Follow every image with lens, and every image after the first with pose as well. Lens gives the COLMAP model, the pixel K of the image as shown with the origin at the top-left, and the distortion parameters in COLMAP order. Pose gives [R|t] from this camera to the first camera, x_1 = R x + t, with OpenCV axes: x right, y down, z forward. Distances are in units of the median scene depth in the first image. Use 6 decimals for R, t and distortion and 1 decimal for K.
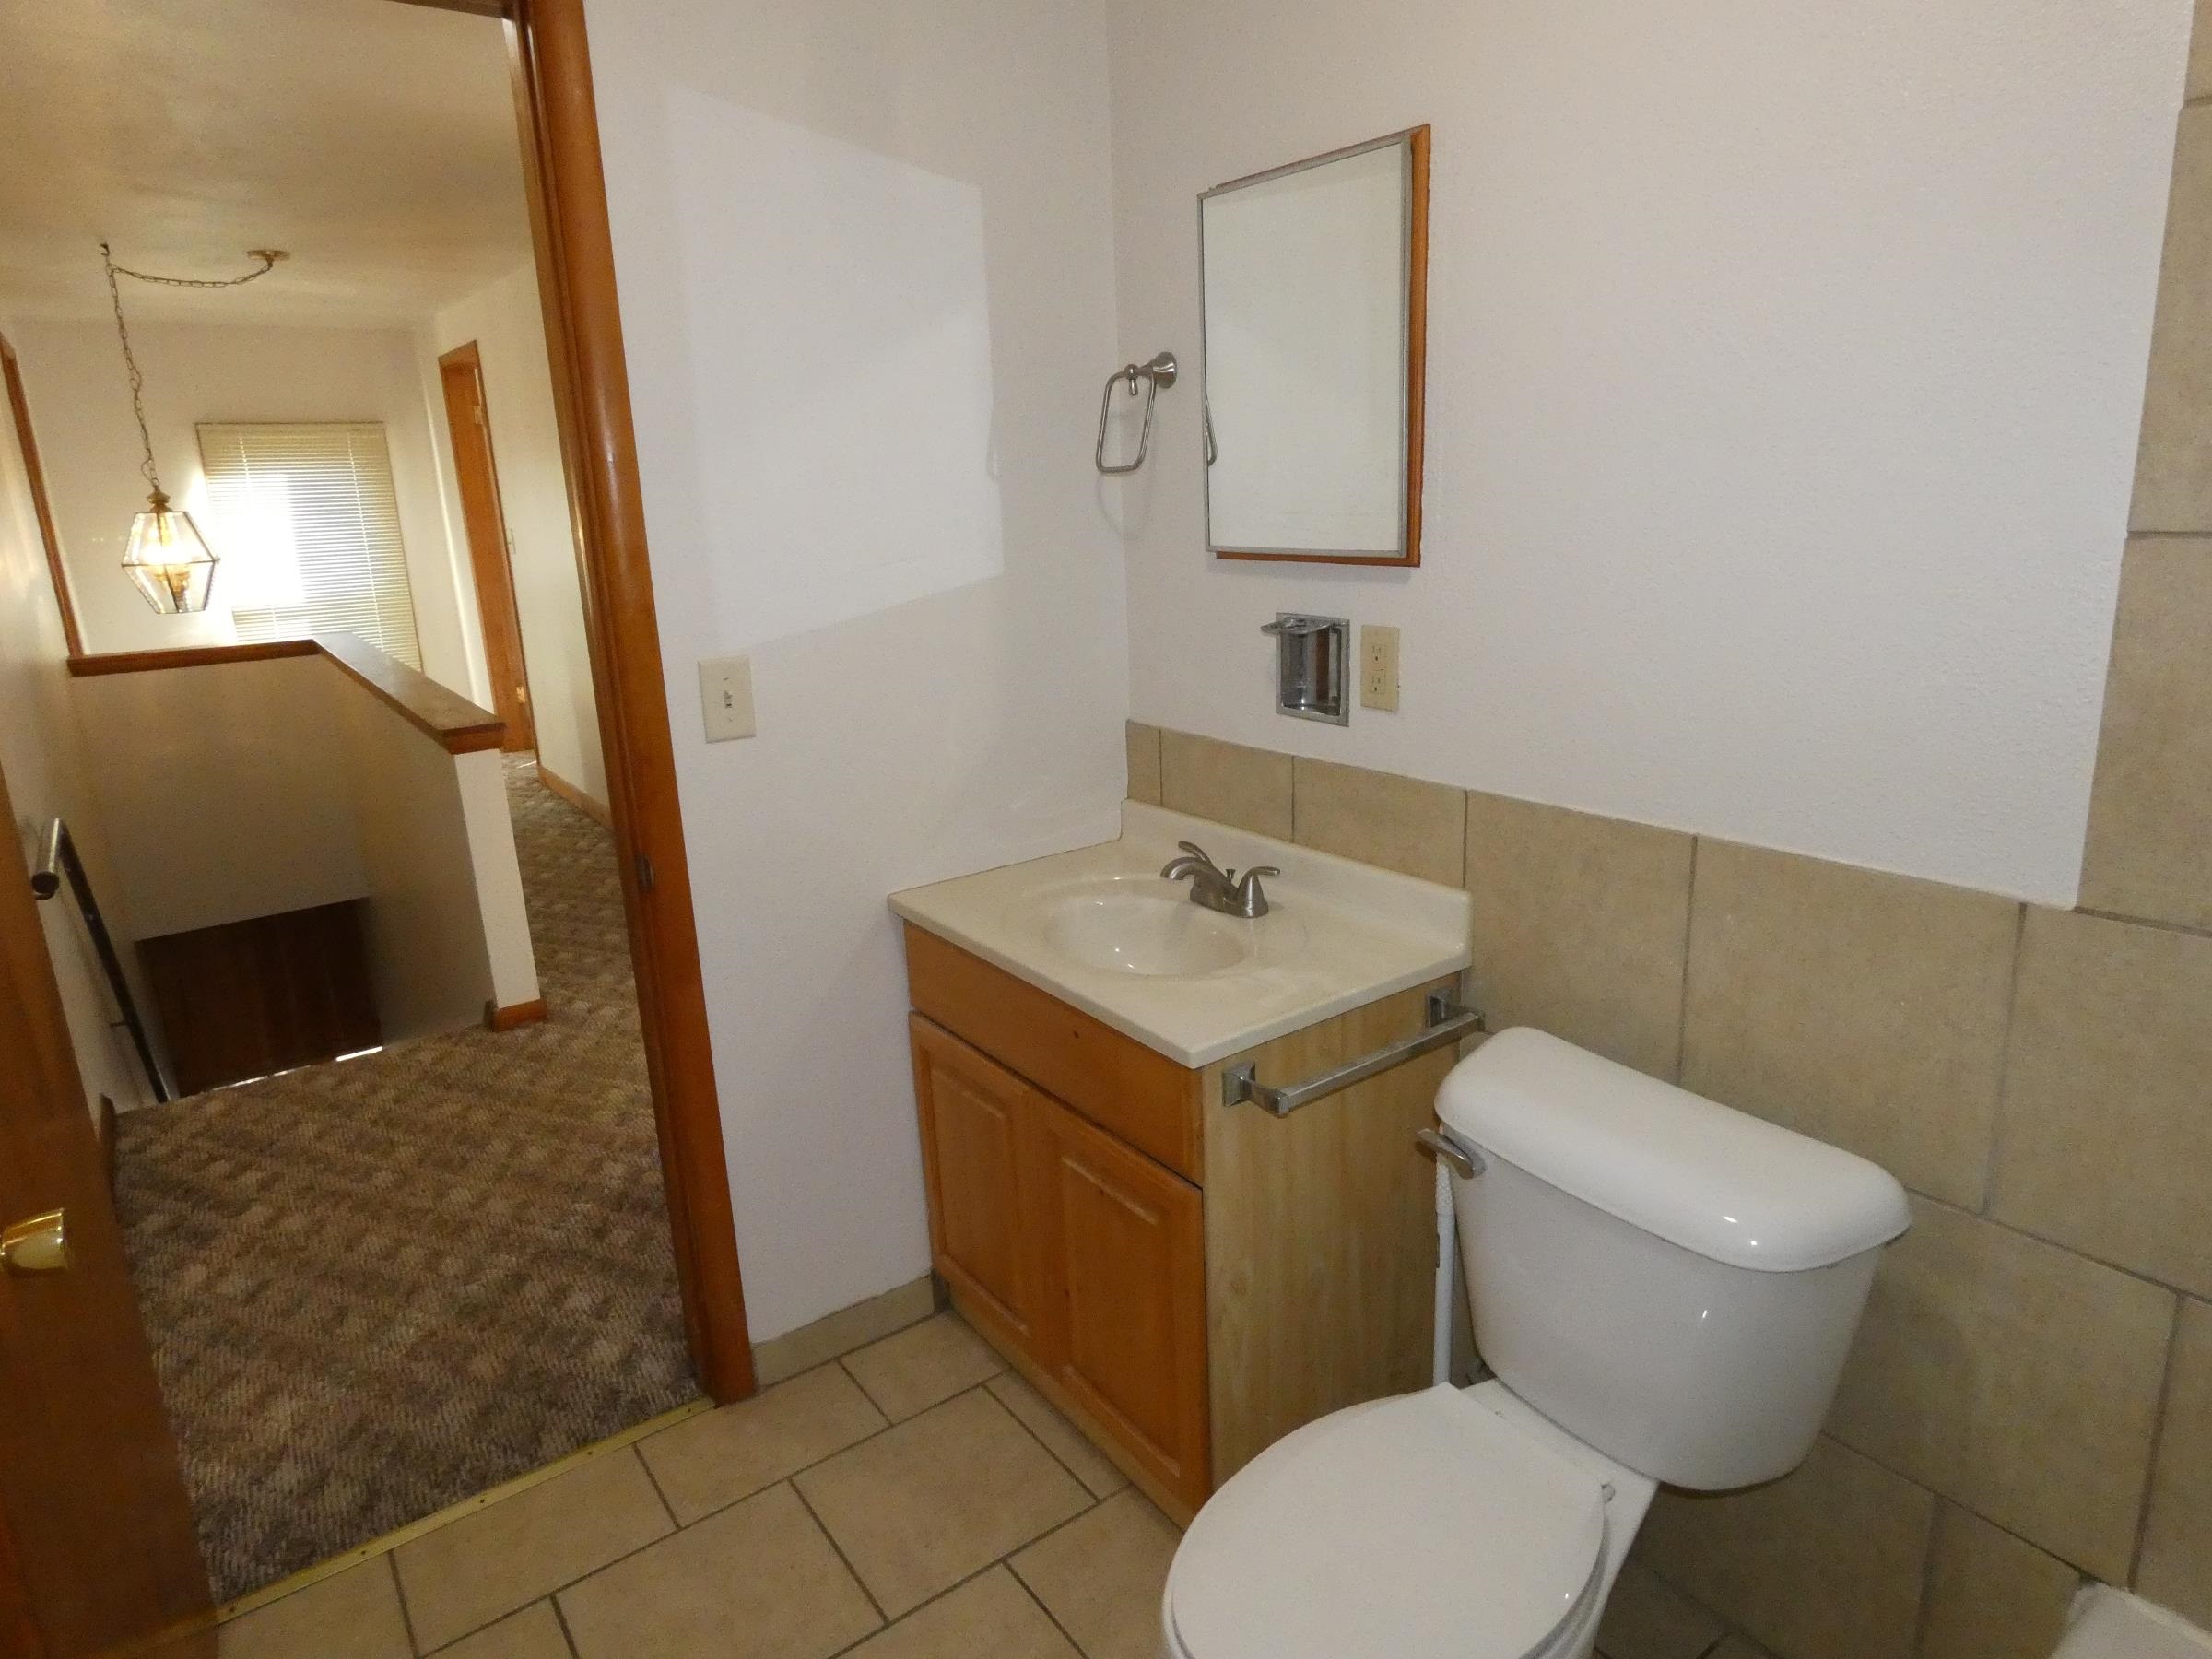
lens RADIAL K [[1323.1, 0, 1116.1], [0, 1323.1, 820.0], [0, 0, 1]] dist [0.003927, 0.005582]
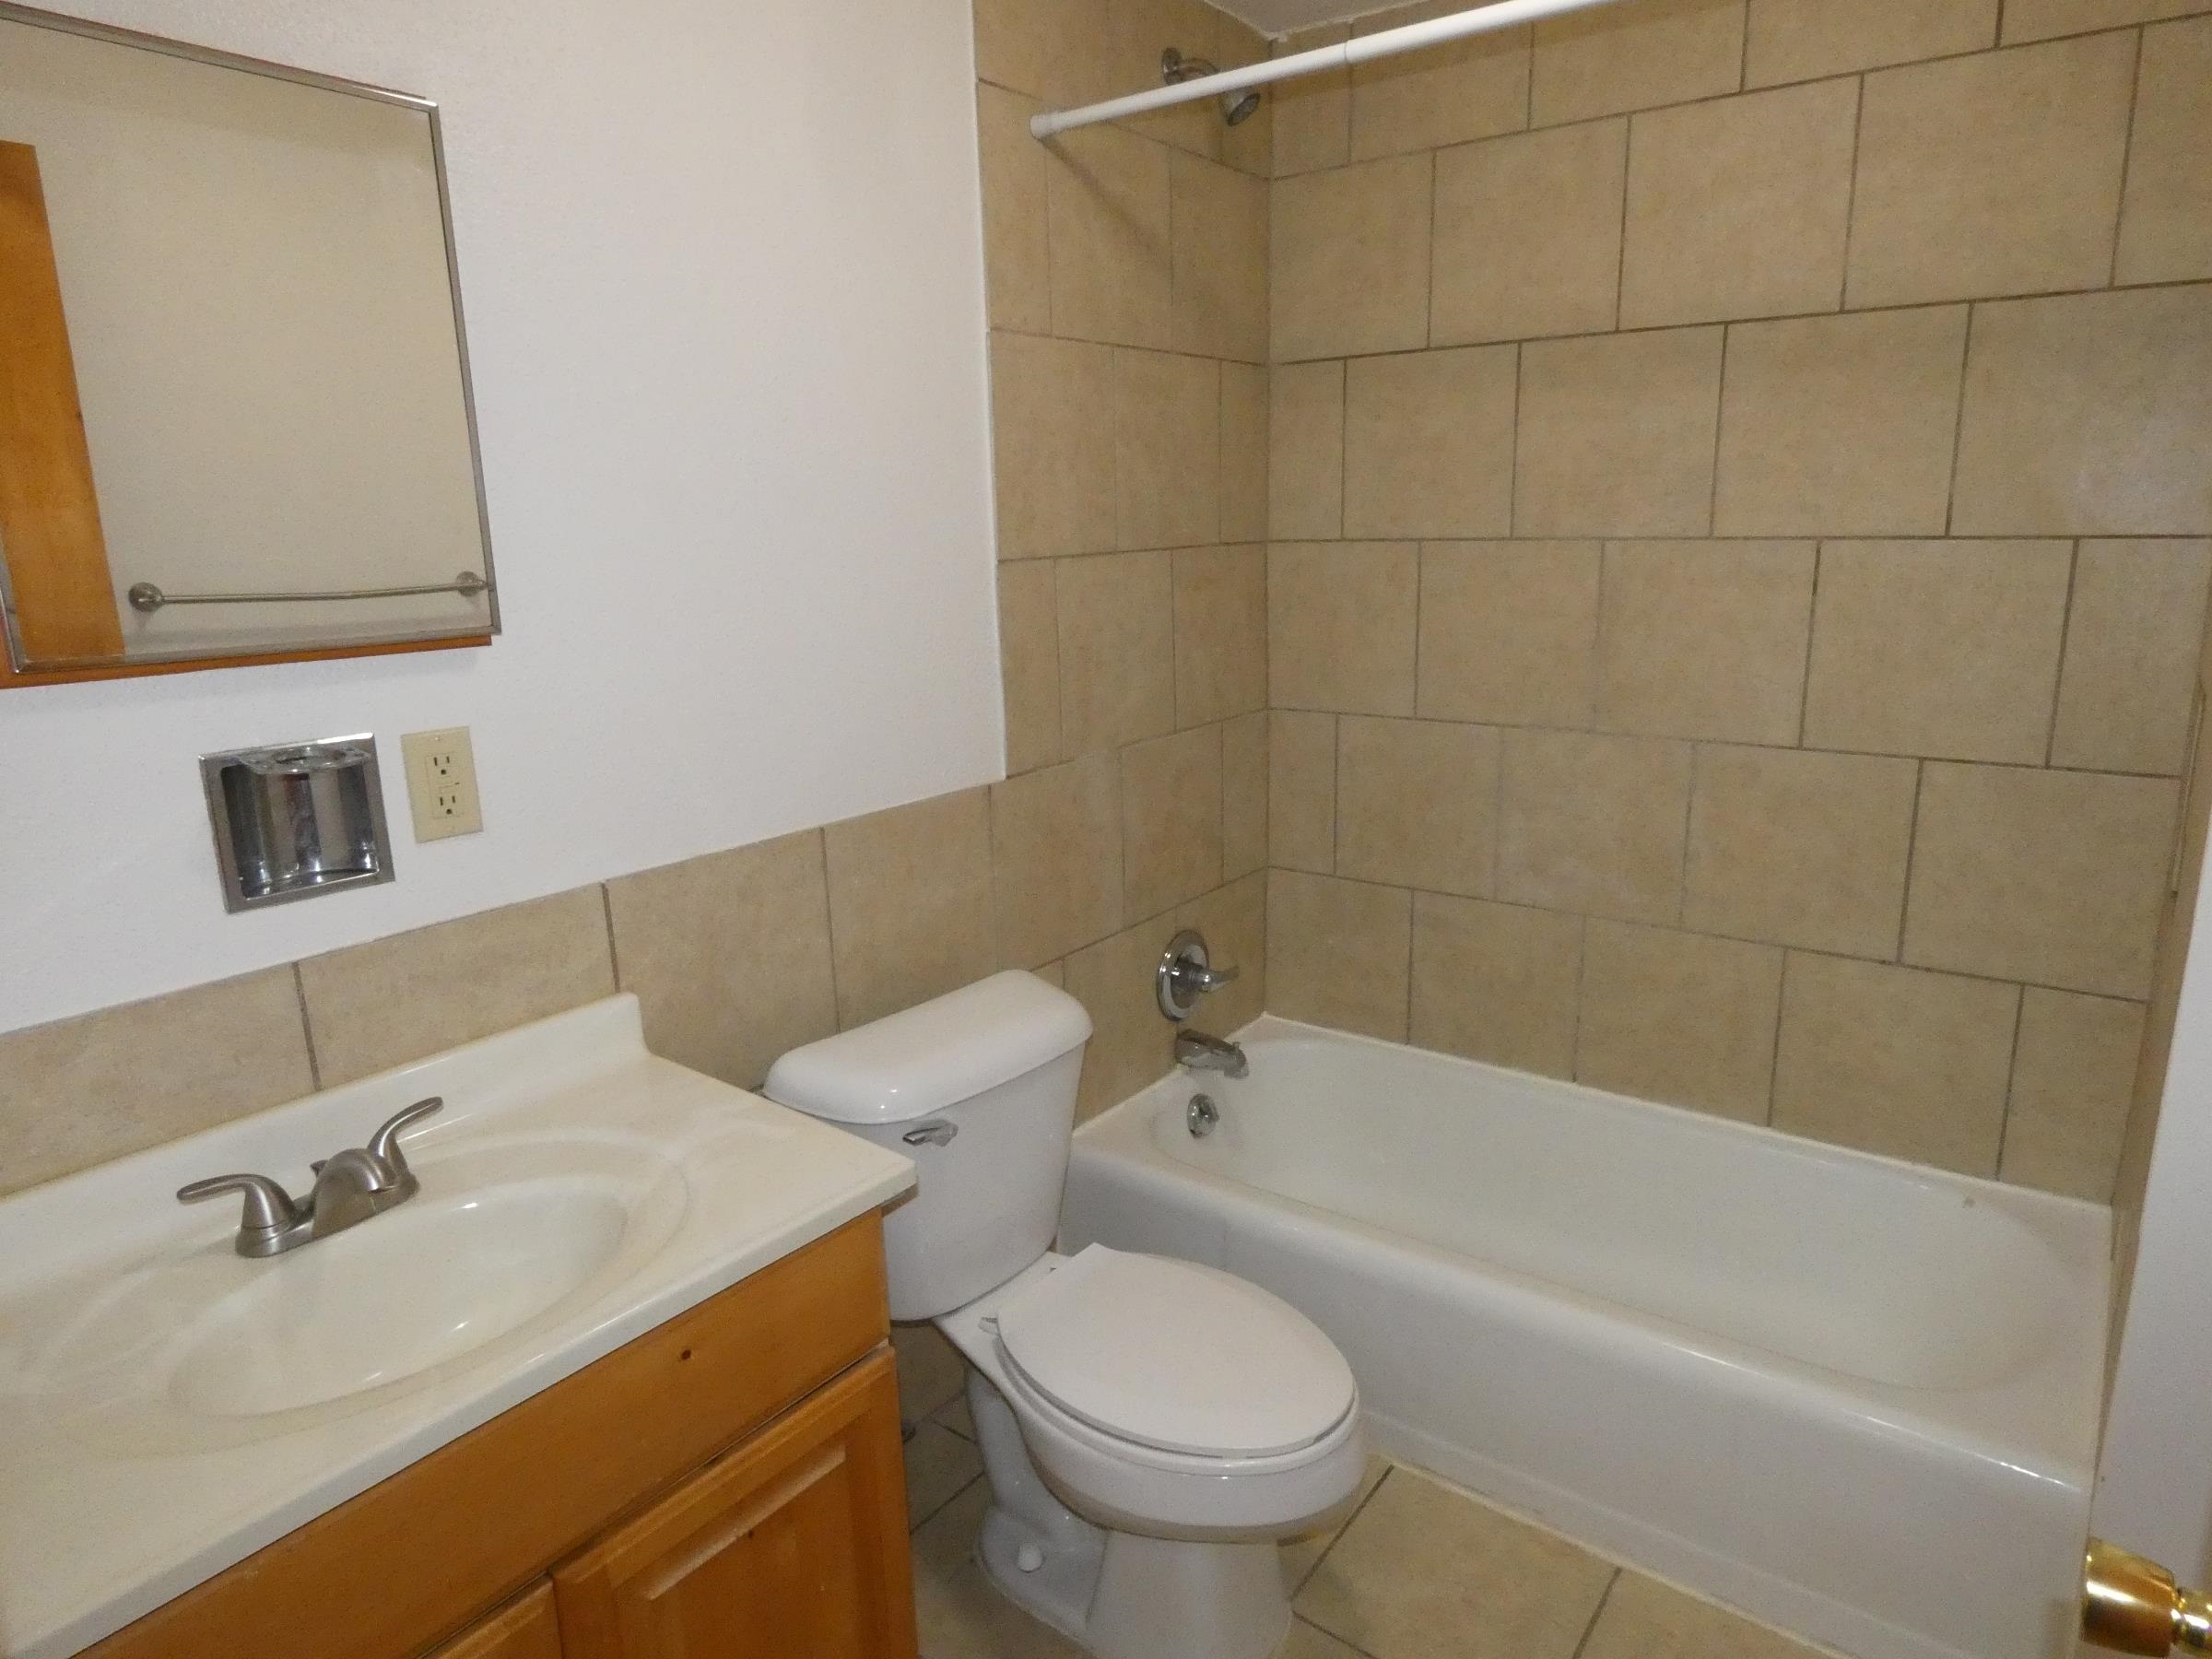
lens RADIAL K [[1323.1, 0, 1115.3], [0, 1323.1, 829.2], [0, 0, 1]] dist [0.003927, 0.005582]
pose [[-0.266404, -0.192322, 0.944479, -0.627668], [0.268225, 0.926393, 0.264296, -0.189177], [-0.925789, 0.323742, -0.195209, 0.804004]]
